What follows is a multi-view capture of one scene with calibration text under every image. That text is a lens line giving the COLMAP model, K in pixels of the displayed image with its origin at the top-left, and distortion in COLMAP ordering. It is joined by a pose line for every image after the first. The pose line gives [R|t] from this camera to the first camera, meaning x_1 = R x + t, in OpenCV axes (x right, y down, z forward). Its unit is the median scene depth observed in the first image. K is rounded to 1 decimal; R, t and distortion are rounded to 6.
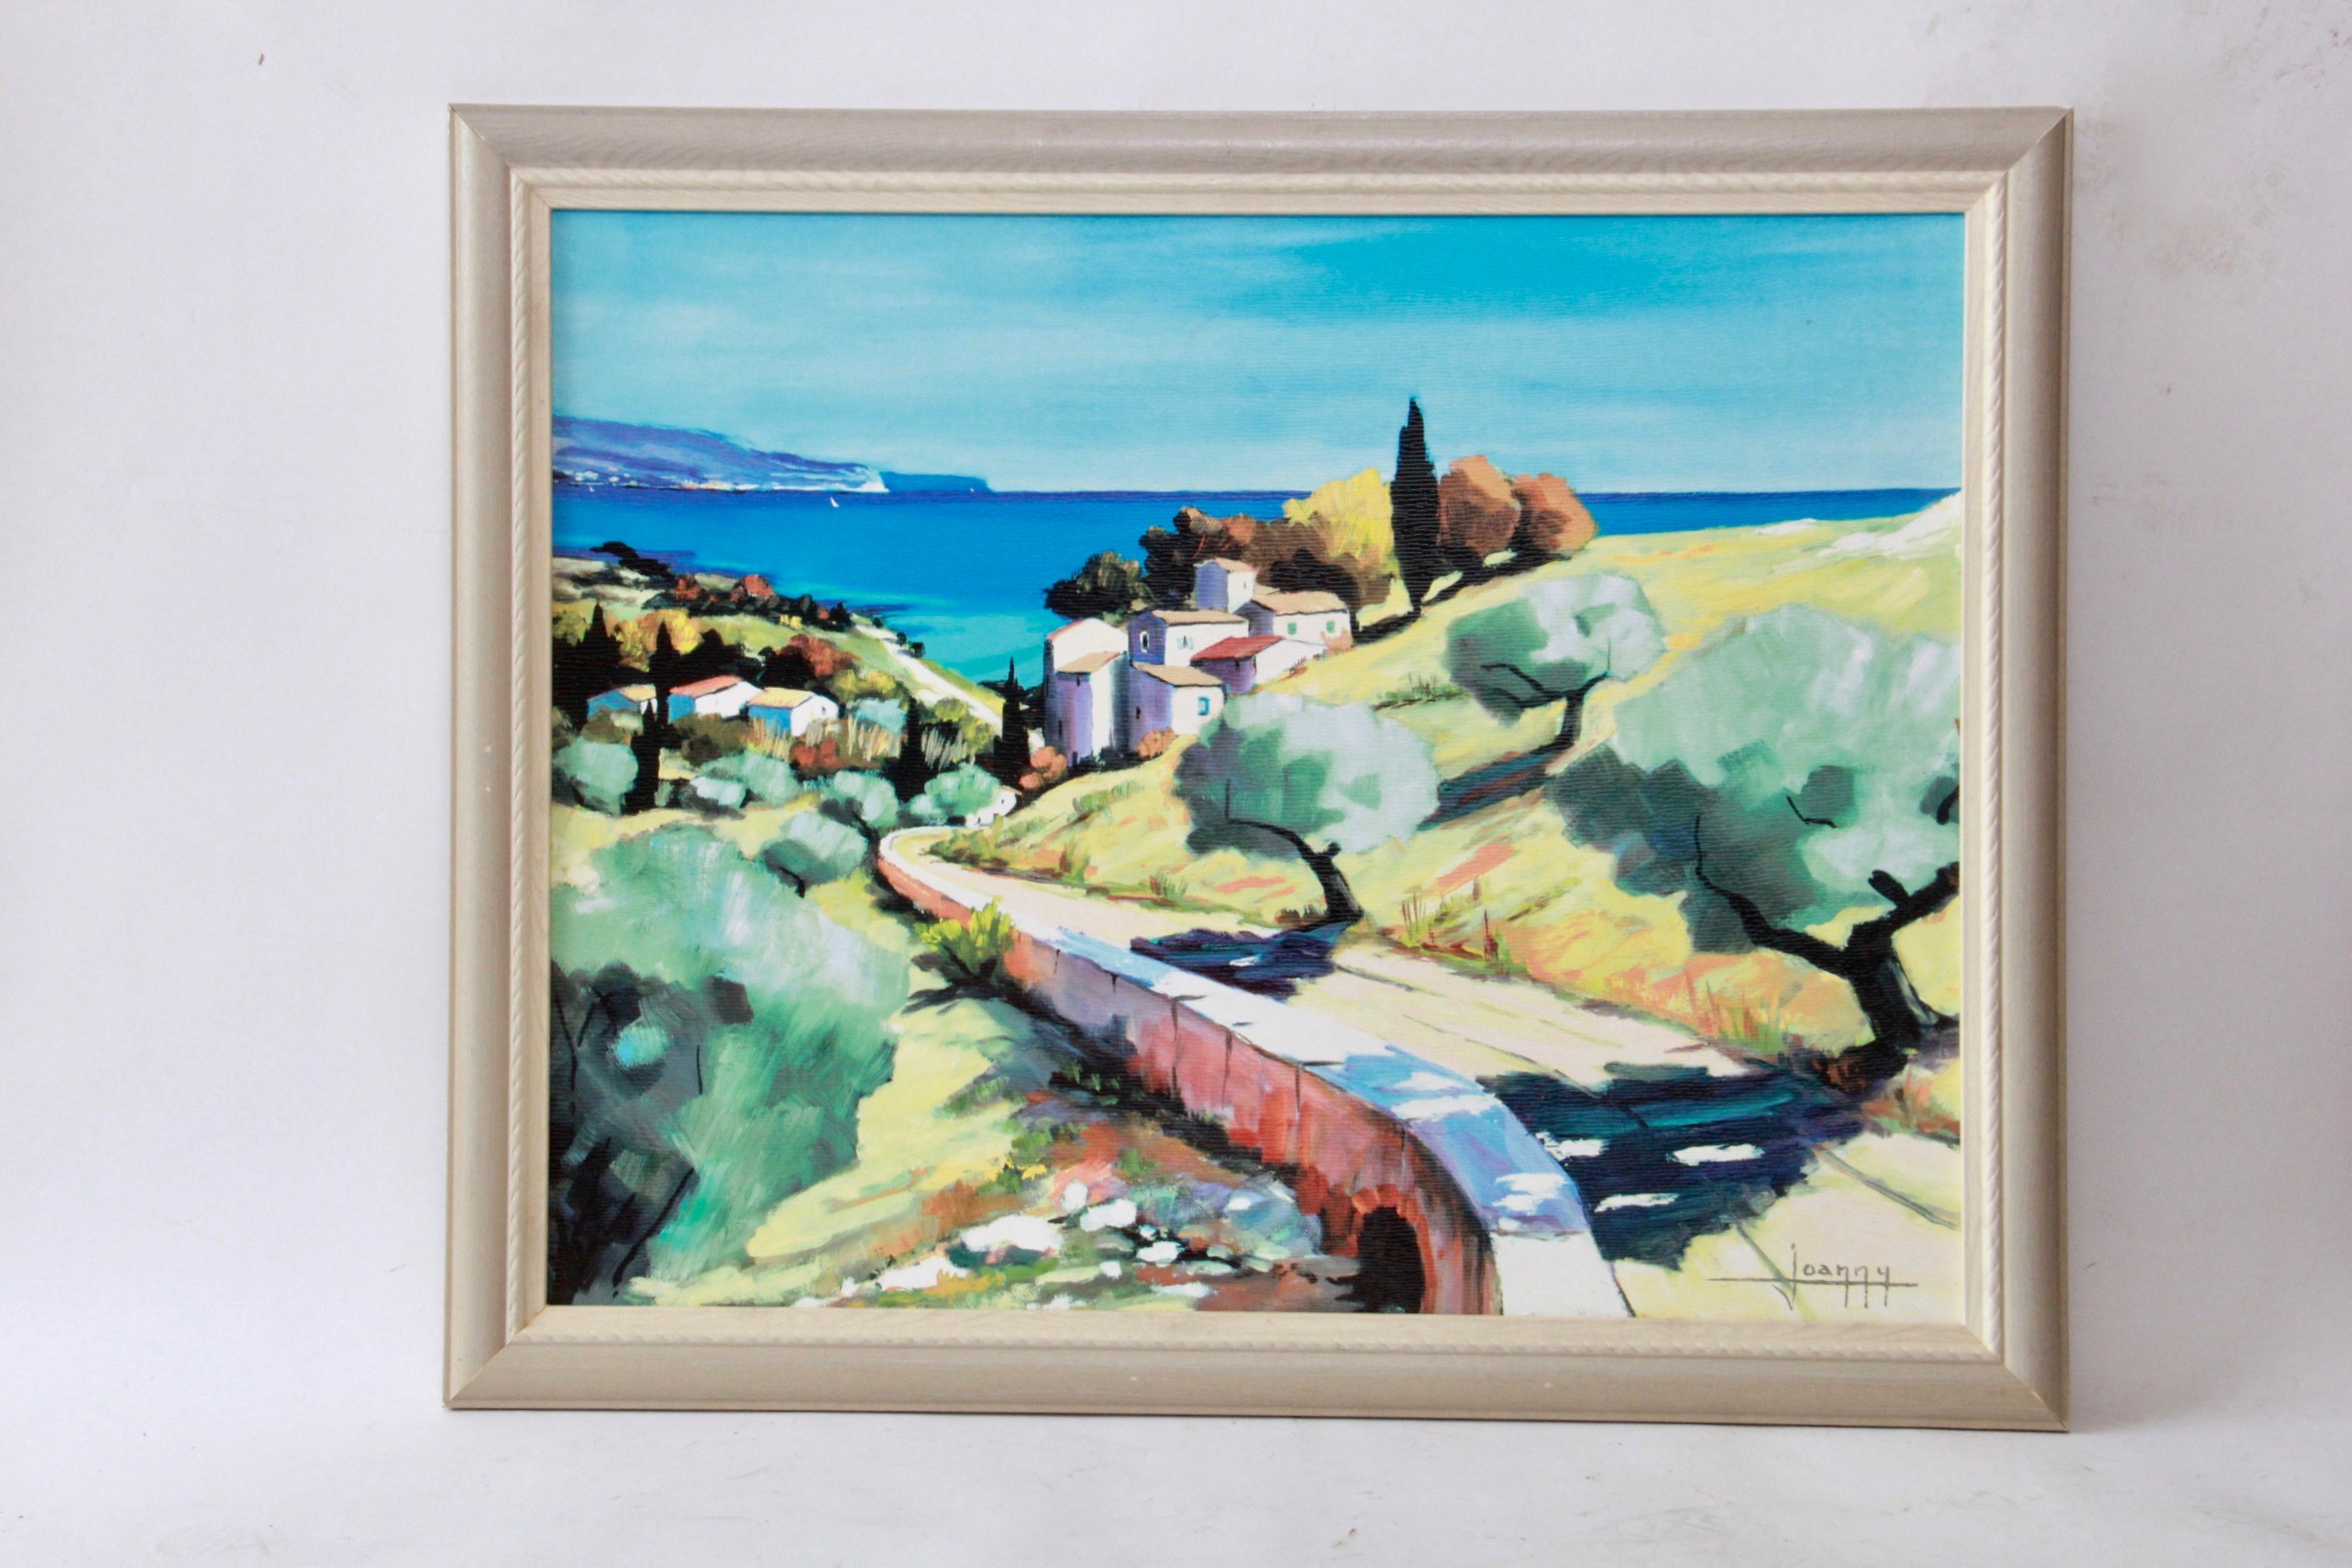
lens RADIAL K [[4135.8, 0, 1178.6], [0, 4135.8, 775.8], [0, 0, 1]] dist [0.016042, 0.000000]
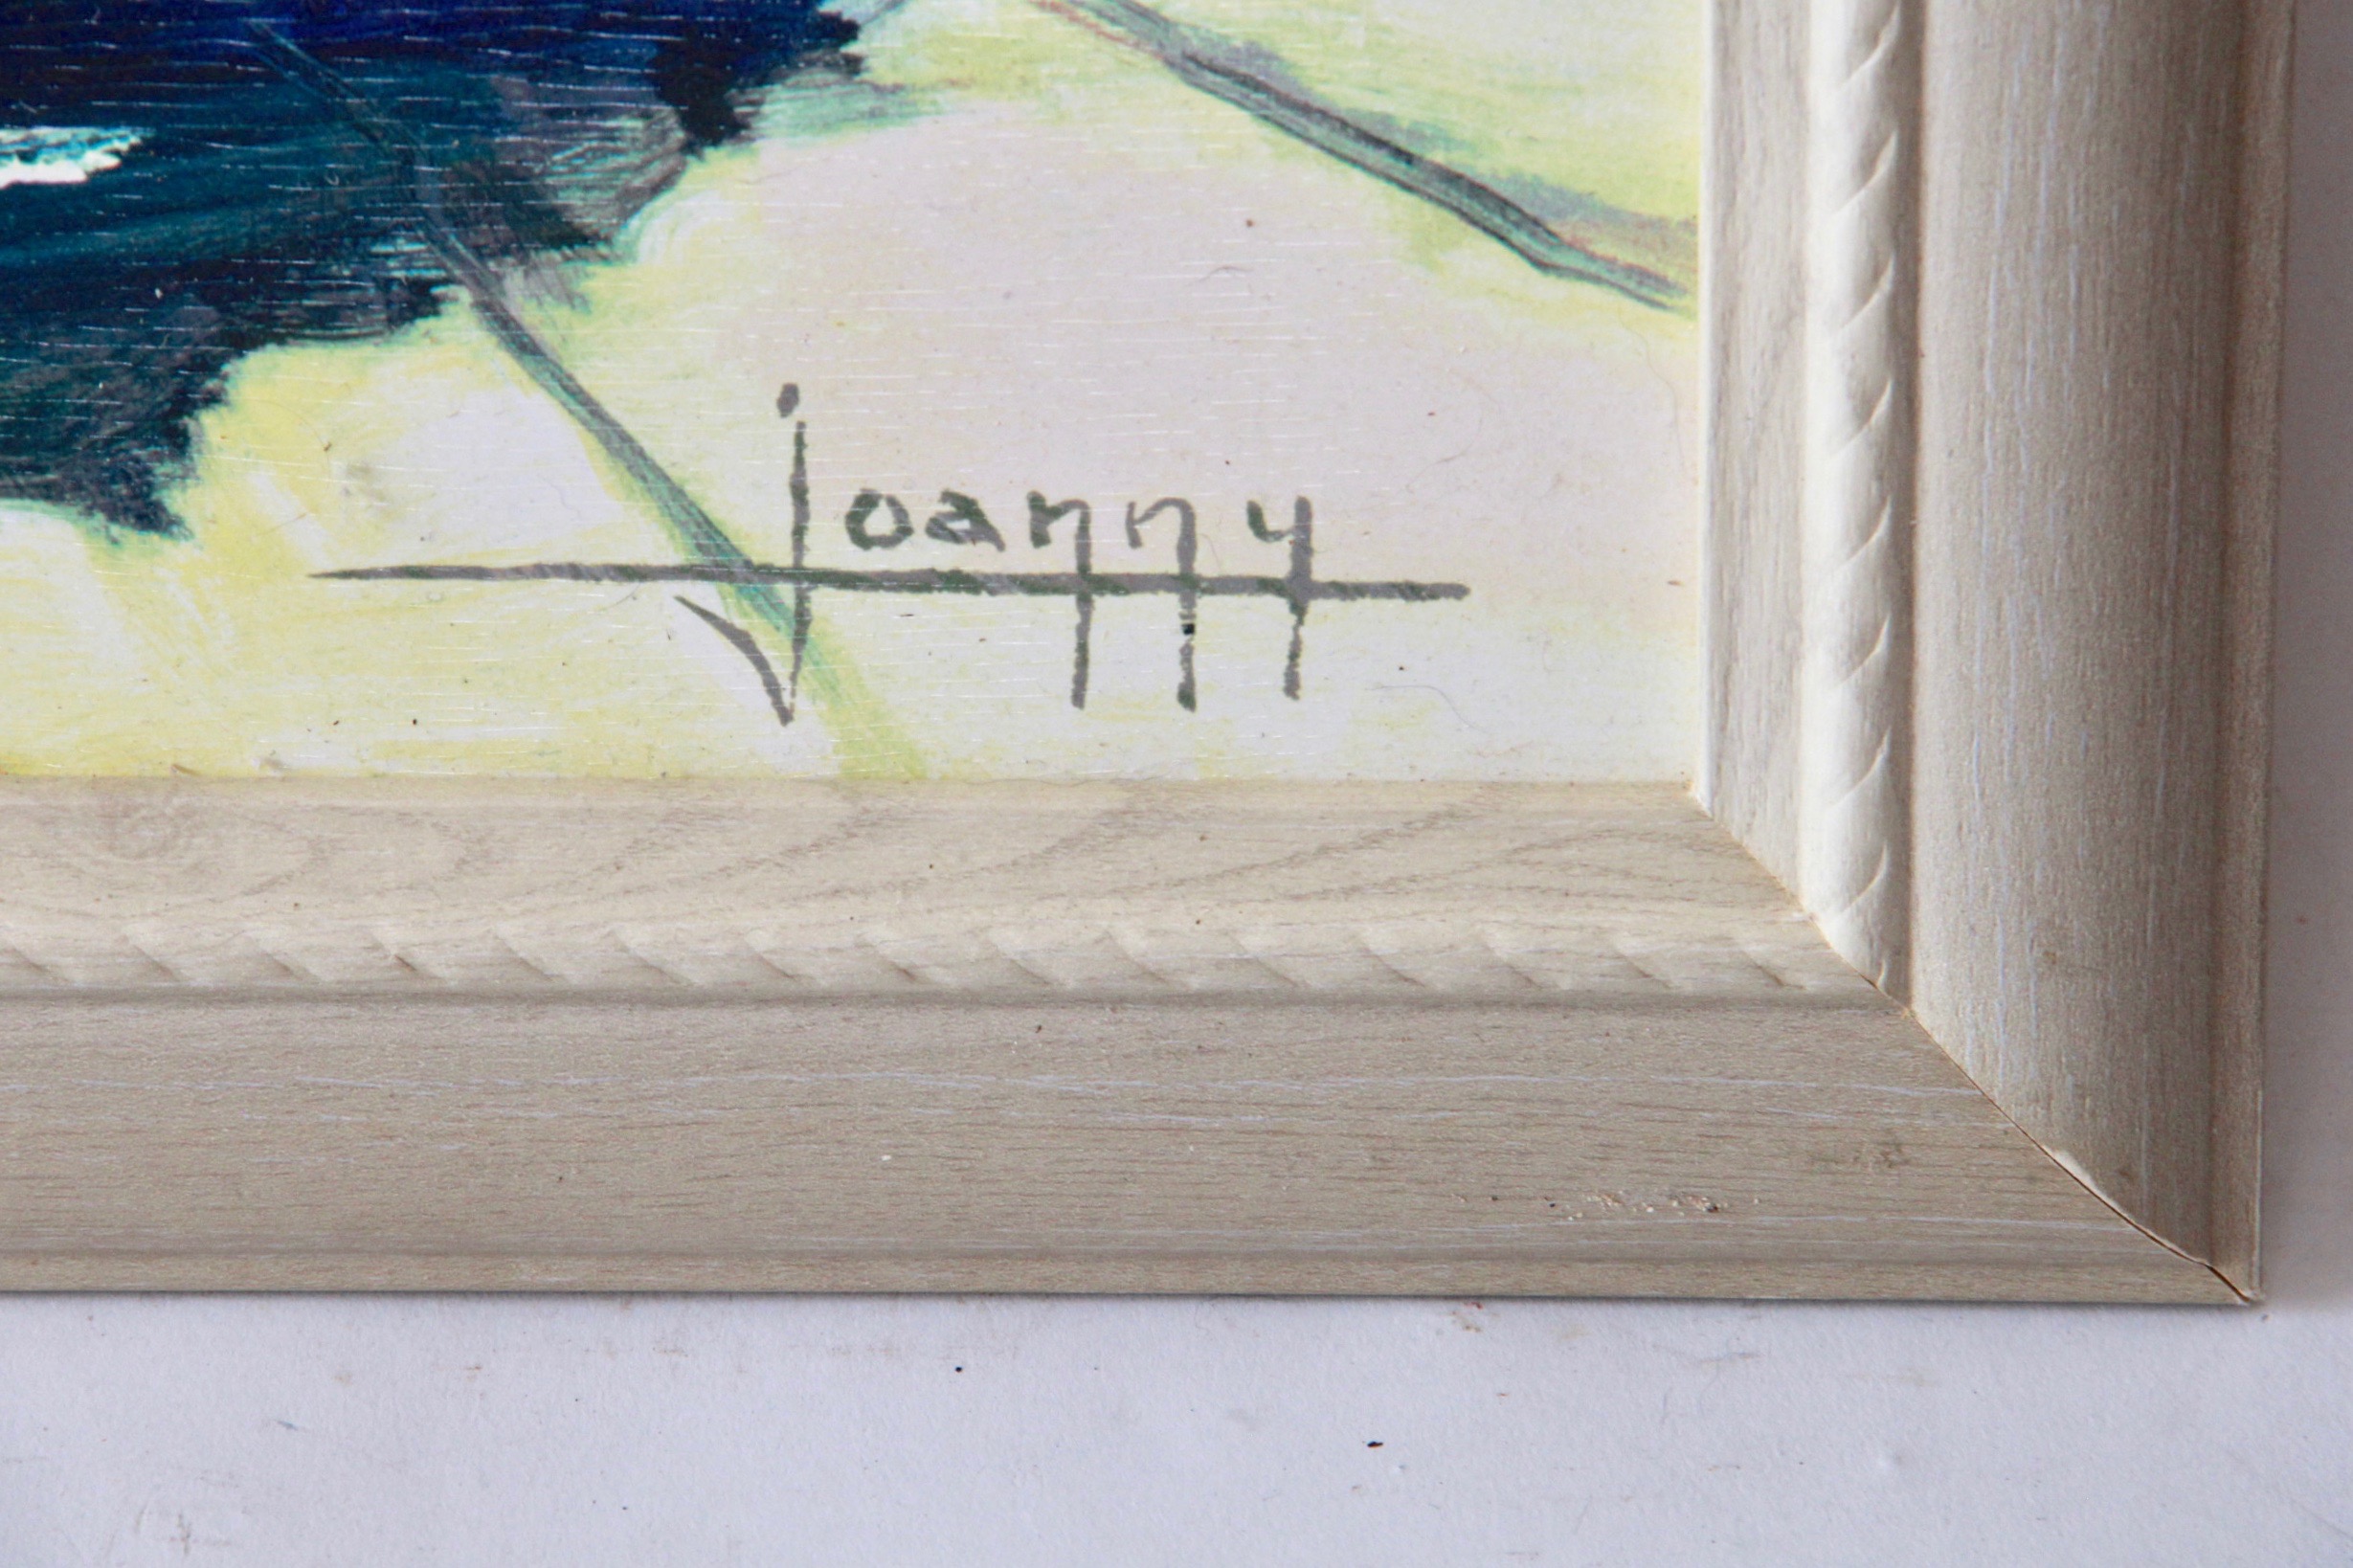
lens RADIAL K [[14736.8, 0, 1174.4], [0, 14736.8, 783.9], [0, 0, 1]] dist [0.424591, 0.000000]
pose [[0.989780, -0.007432, 0.142411, 0.070661], [-0.018527, 0.983475, 0.180091, 0.012657], [-0.141396, -0.180889, 0.973286, 0.352141]]
